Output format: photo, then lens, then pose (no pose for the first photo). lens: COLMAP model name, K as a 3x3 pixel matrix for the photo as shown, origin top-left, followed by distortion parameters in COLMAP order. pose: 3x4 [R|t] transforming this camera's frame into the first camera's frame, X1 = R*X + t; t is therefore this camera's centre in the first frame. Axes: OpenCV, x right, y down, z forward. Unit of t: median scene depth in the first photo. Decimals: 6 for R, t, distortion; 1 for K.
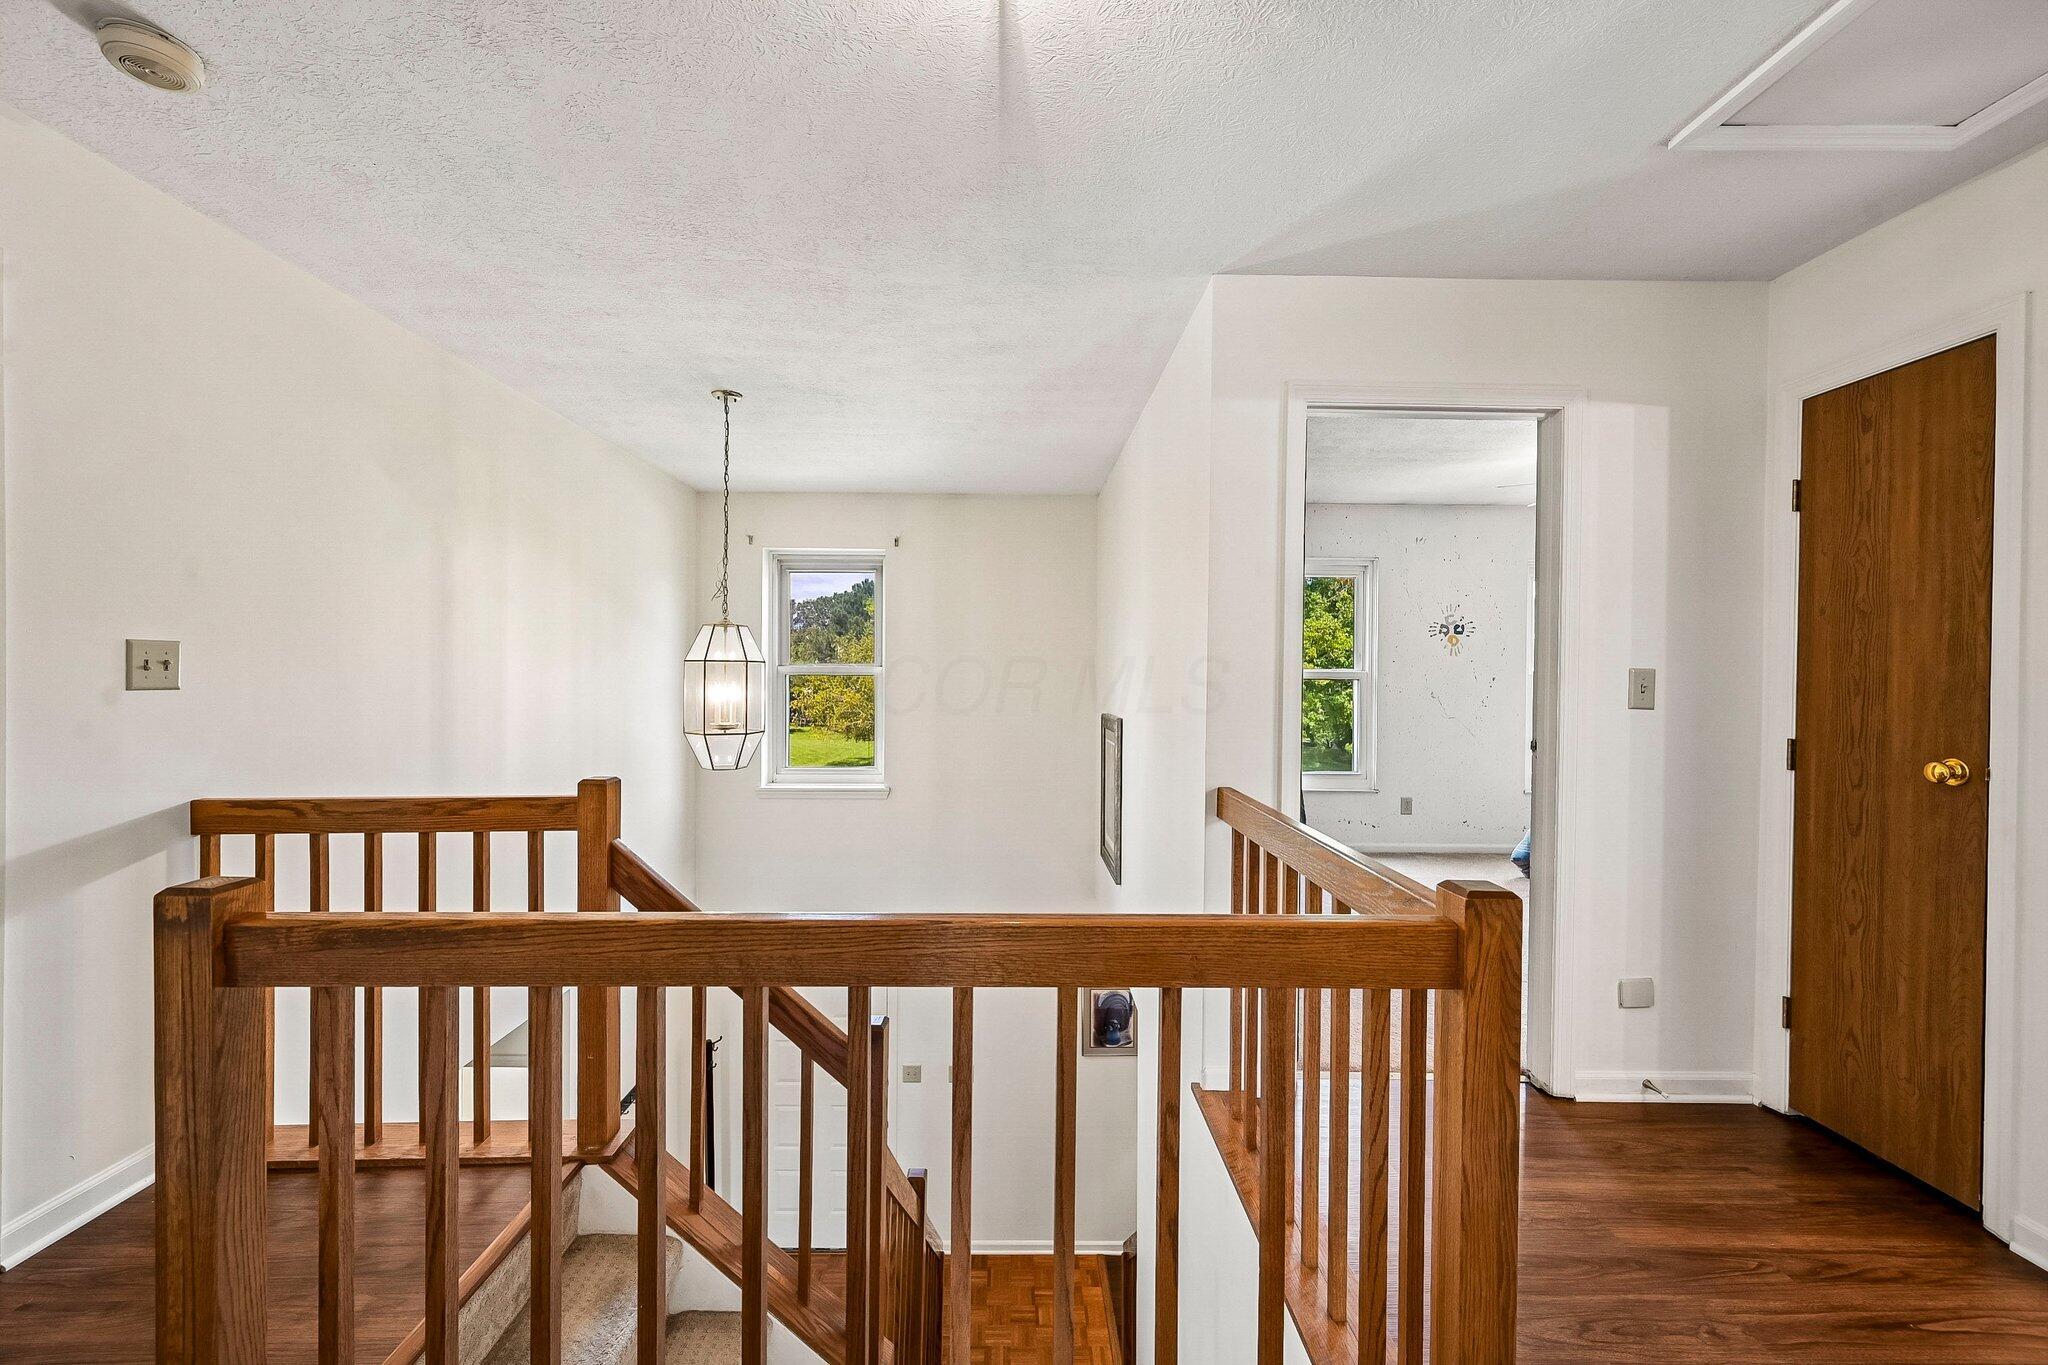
lens RADIAL K [[815.9, 0, 1019.9], [0, 815.9, 680.5], [0, 0, 1]] dist [0.002037, 0.000767]
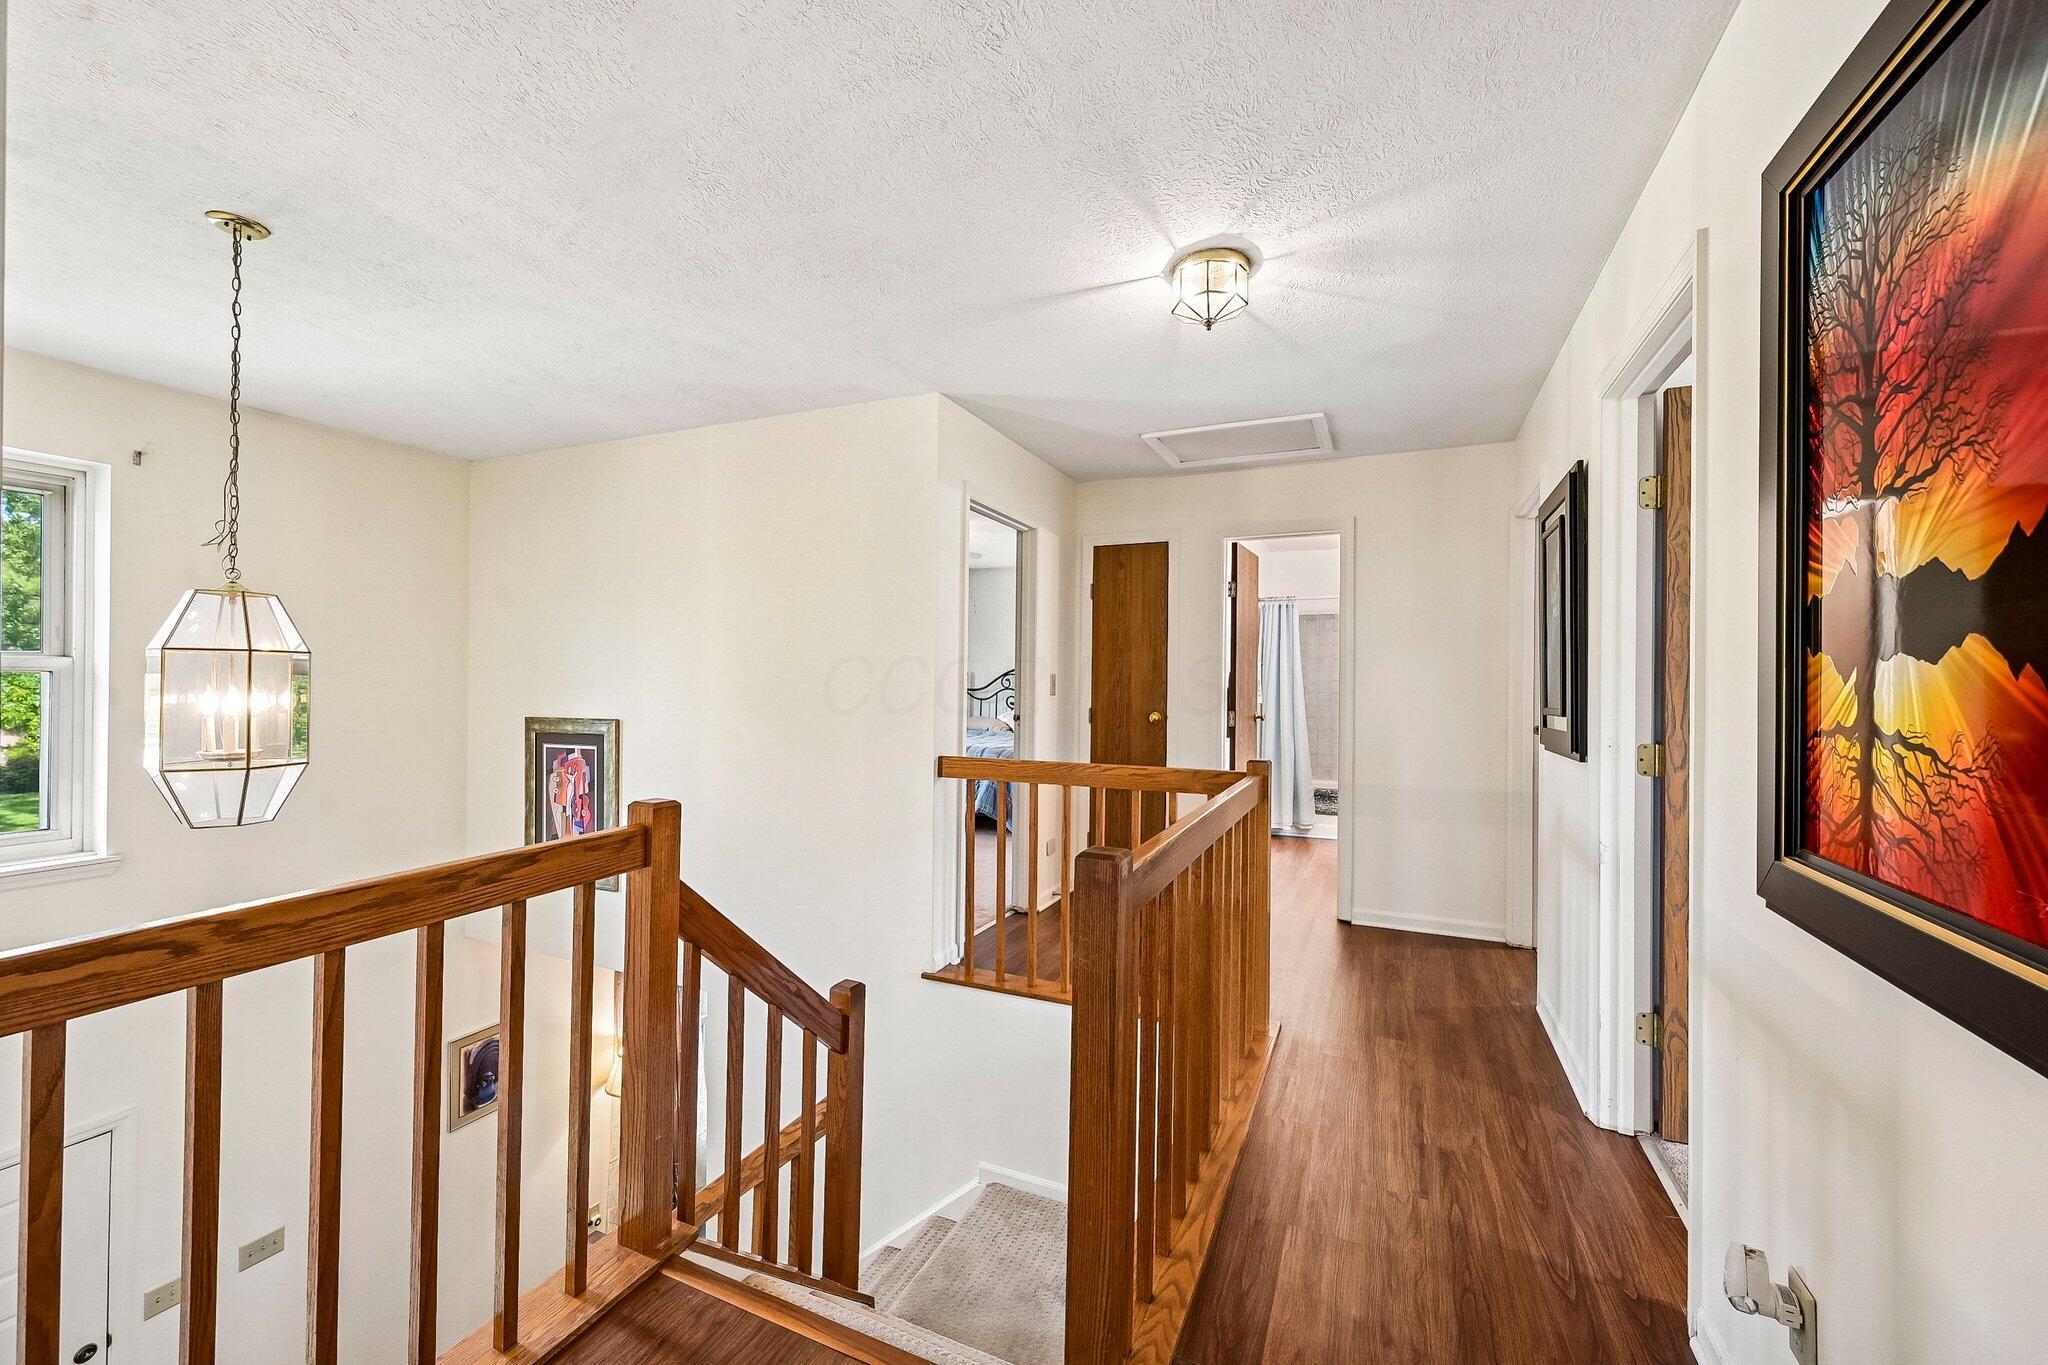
lens RADIAL K [[815.9, 0, 1036.0], [0, 815.9, 678.2], [0, 0, 1]] dist [0.002037, 0.000767]
pose [[0.409073, -0.000886, 0.912501, -0.852966], [-0.001255, 0.999998, 0.001533, -0.006068], [-0.912501, -0.001772, 0.409071, 0.232517]]
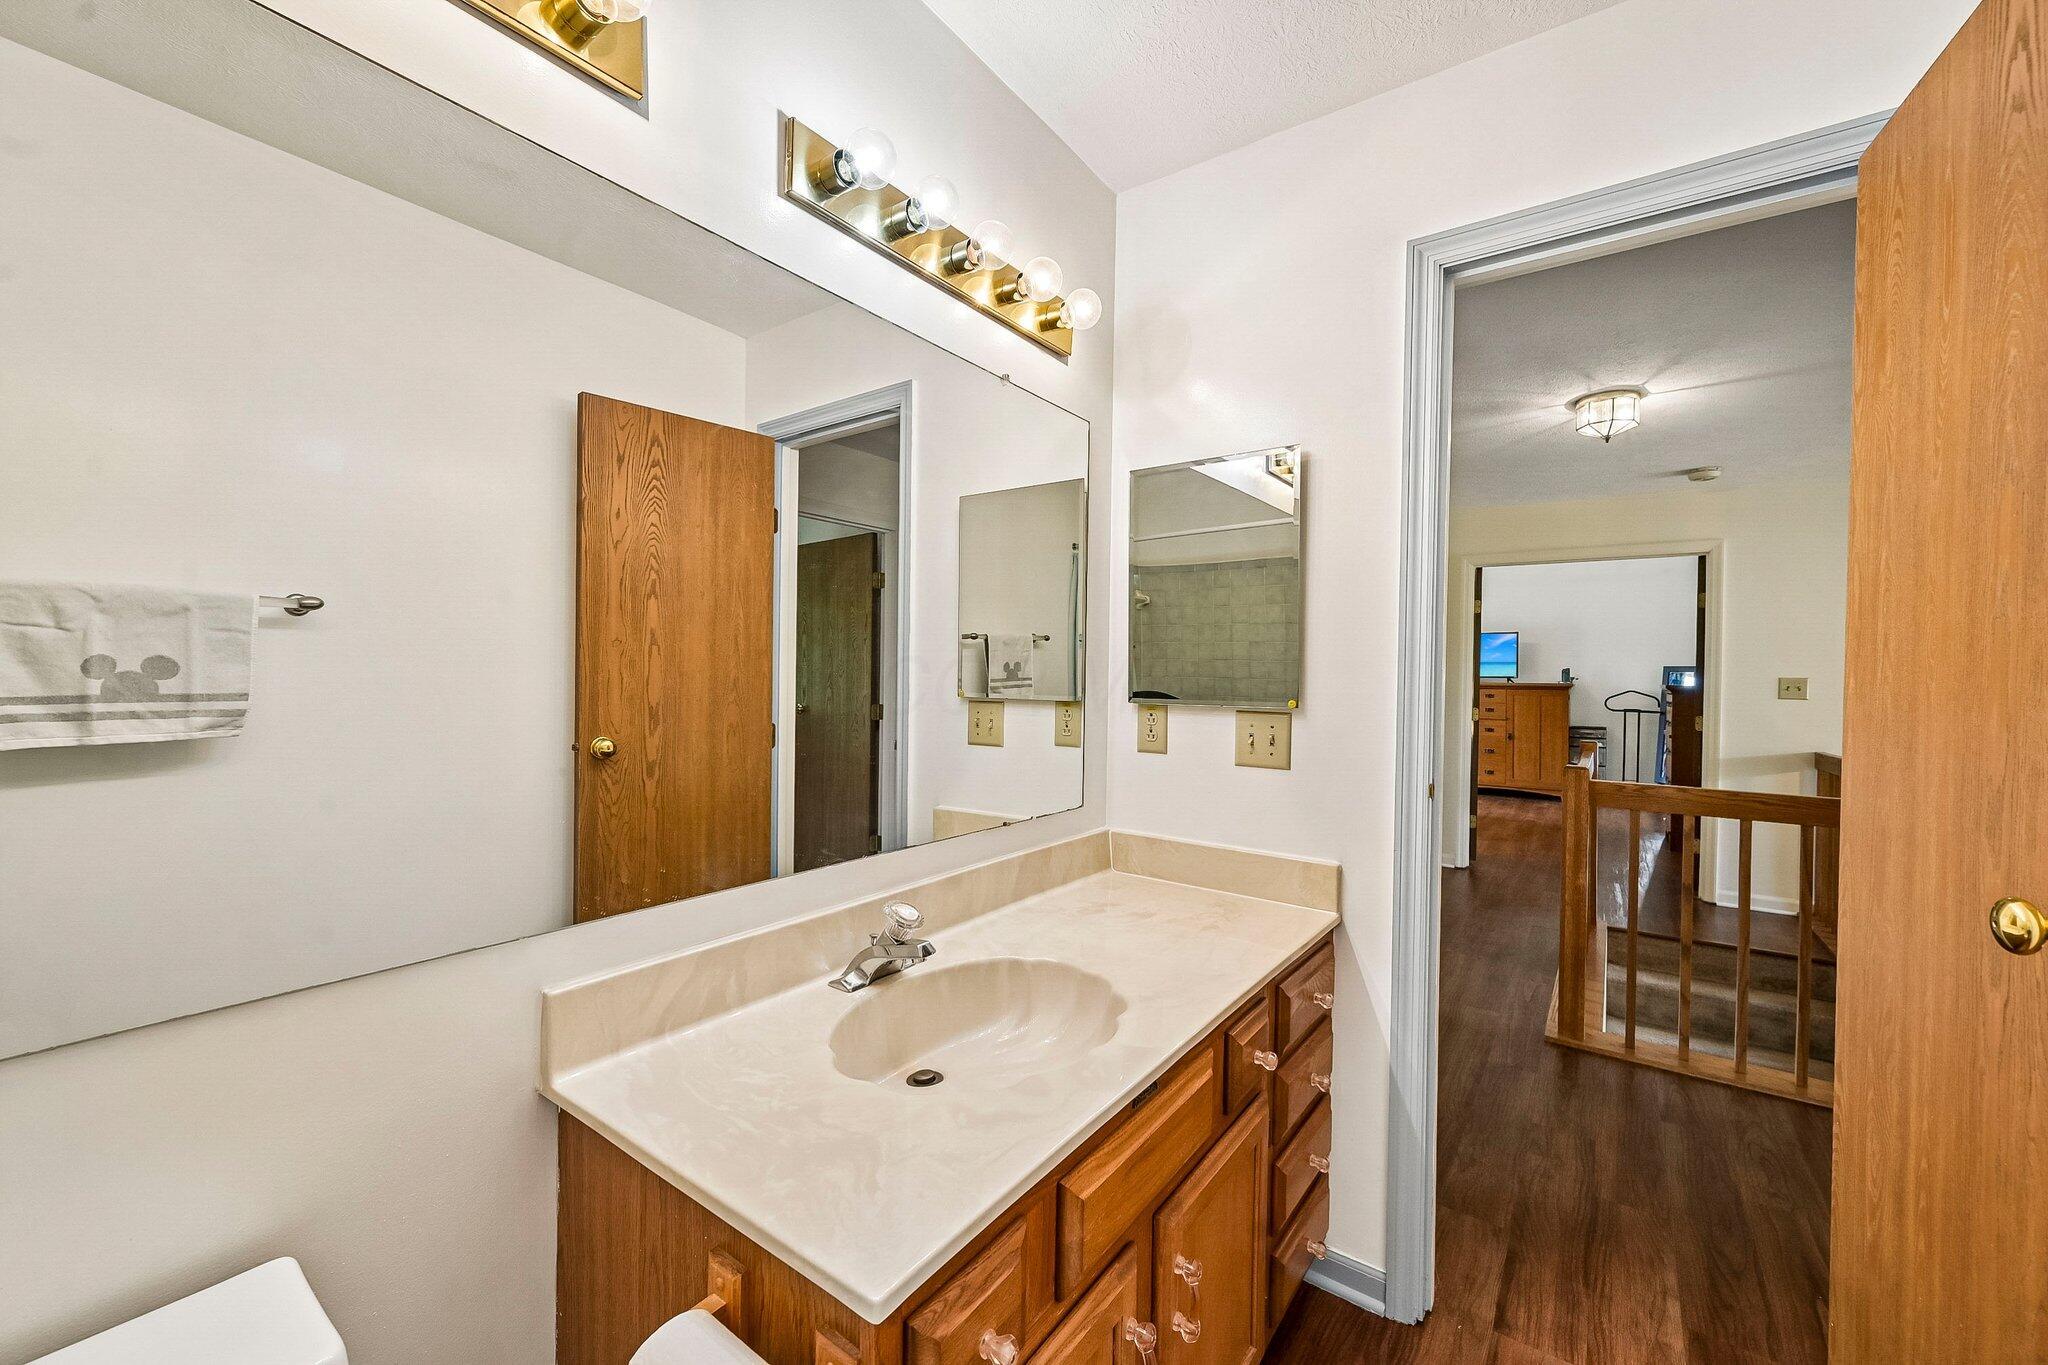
lens RADIAL K [[815.9, 0, 1008.6], [0, 815.9, 679.9], [0, 0, 1]] dist [0.002037, 0.000767]
pose [[-0.601494, -0.014421, -0.798747, 1.443627], [-0.029876, 0.999544, 0.004451, 0.008429], [0.798319, 0.026540, -0.601650, 0.441366]]
